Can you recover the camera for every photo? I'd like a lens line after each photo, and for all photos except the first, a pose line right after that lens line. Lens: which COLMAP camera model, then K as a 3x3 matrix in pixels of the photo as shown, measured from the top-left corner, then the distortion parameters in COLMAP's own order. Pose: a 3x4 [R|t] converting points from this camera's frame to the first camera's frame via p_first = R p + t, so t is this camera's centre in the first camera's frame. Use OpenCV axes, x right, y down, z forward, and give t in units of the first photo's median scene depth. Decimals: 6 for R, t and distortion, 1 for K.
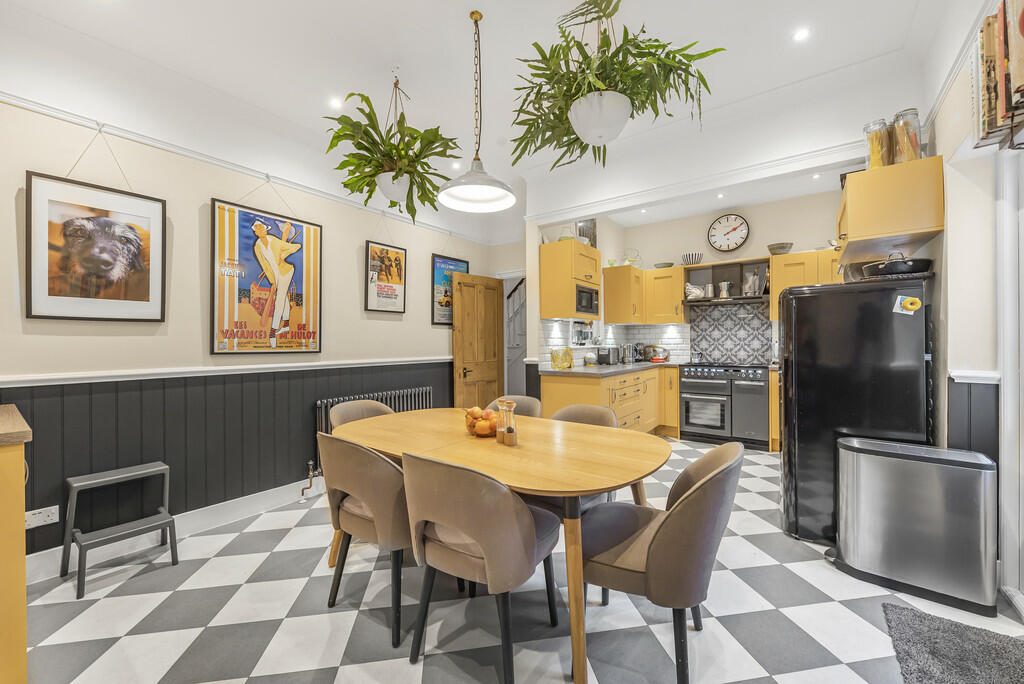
lens RADIAL K [[397.1, 0, 517.1], [0, 397.1, 340.0], [0, 0, 1]] dist [0.001107, 0.000047]
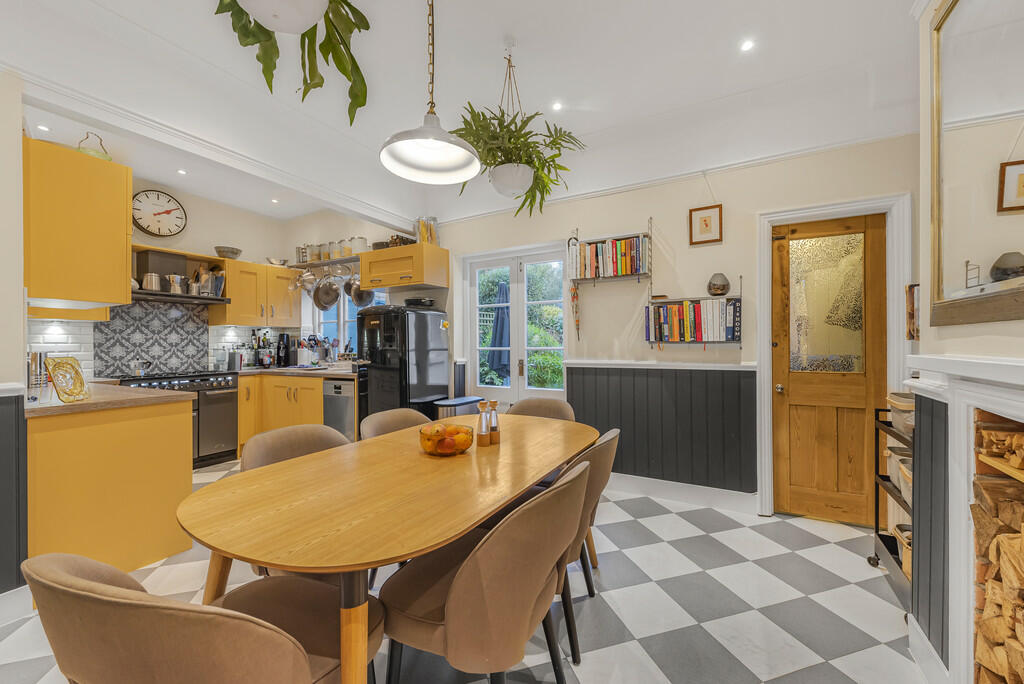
lens RADIAL K [[397.1, 0, 518.2], [0, 397.1, 344.1], [0, 0, 1]] dist [0.001107, 0.000047]
pose [[-0.152359, 0.004885, 0.988313, -0.392629], [0.004145, 0.999982, -0.004303, 0.004113], [-0.988317, 0.003441, -0.152376, 0.409327]]
